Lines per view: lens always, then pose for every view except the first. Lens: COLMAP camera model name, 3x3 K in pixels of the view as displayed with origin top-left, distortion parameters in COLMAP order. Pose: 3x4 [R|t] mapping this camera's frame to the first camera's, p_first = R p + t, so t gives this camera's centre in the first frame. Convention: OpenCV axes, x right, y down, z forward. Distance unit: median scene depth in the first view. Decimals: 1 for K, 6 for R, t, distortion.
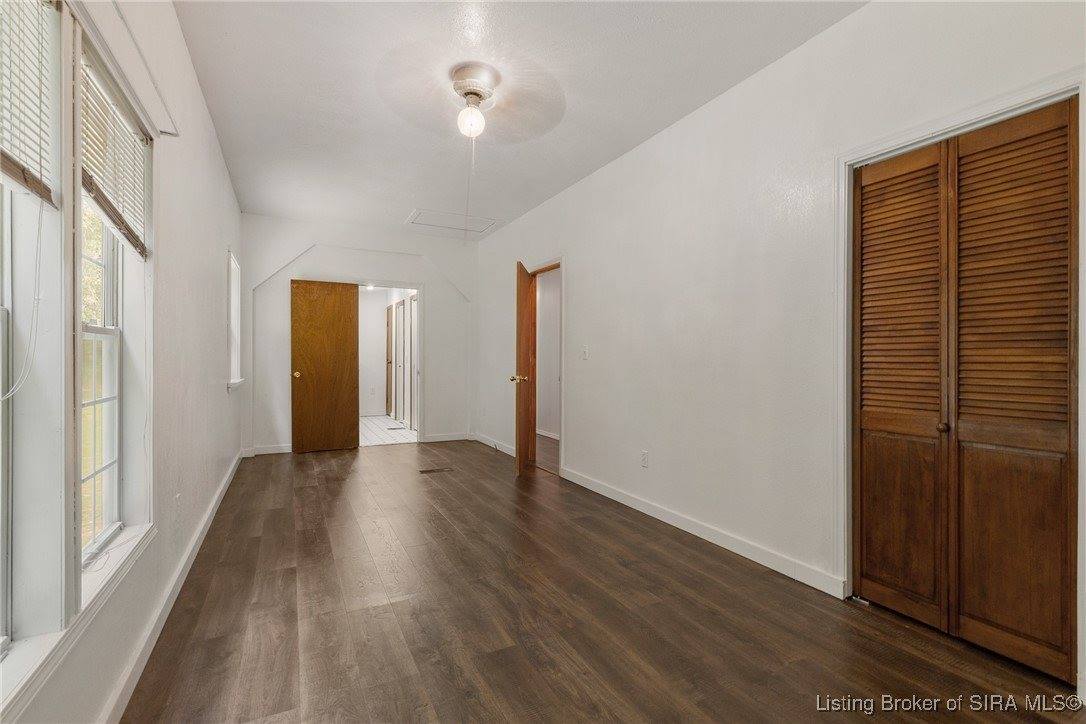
lens RADIAL K [[493.2, 0, 543.3], [0, 493.2, 359.5], [0, 0, 1]] dist [0.003516, -0.001157]
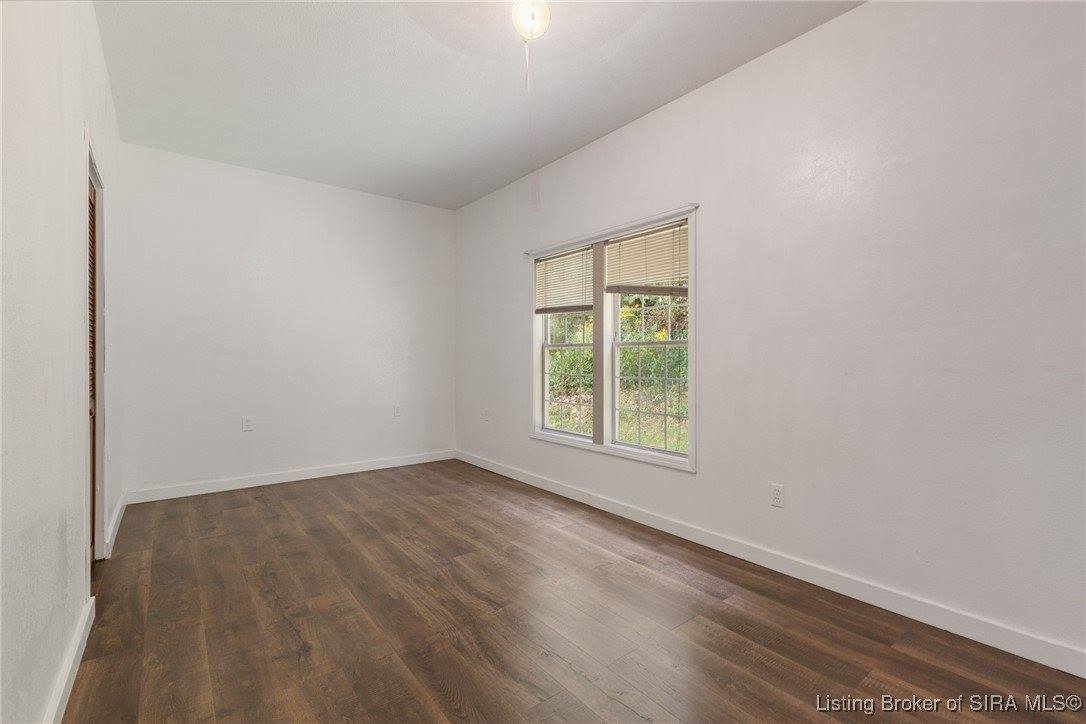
lens RADIAL K [[493.2, 0, 542.5], [0, 493.2, 360.7], [0, 0, 1]] dist [0.003516, -0.001157]
pose [[-0.984789, -0.003390, -0.173719, -0.058664], [-0.004504, 0.999972, 0.006020, 0.002340], [0.173694, 0.006711, -0.984777, 2.305138]]
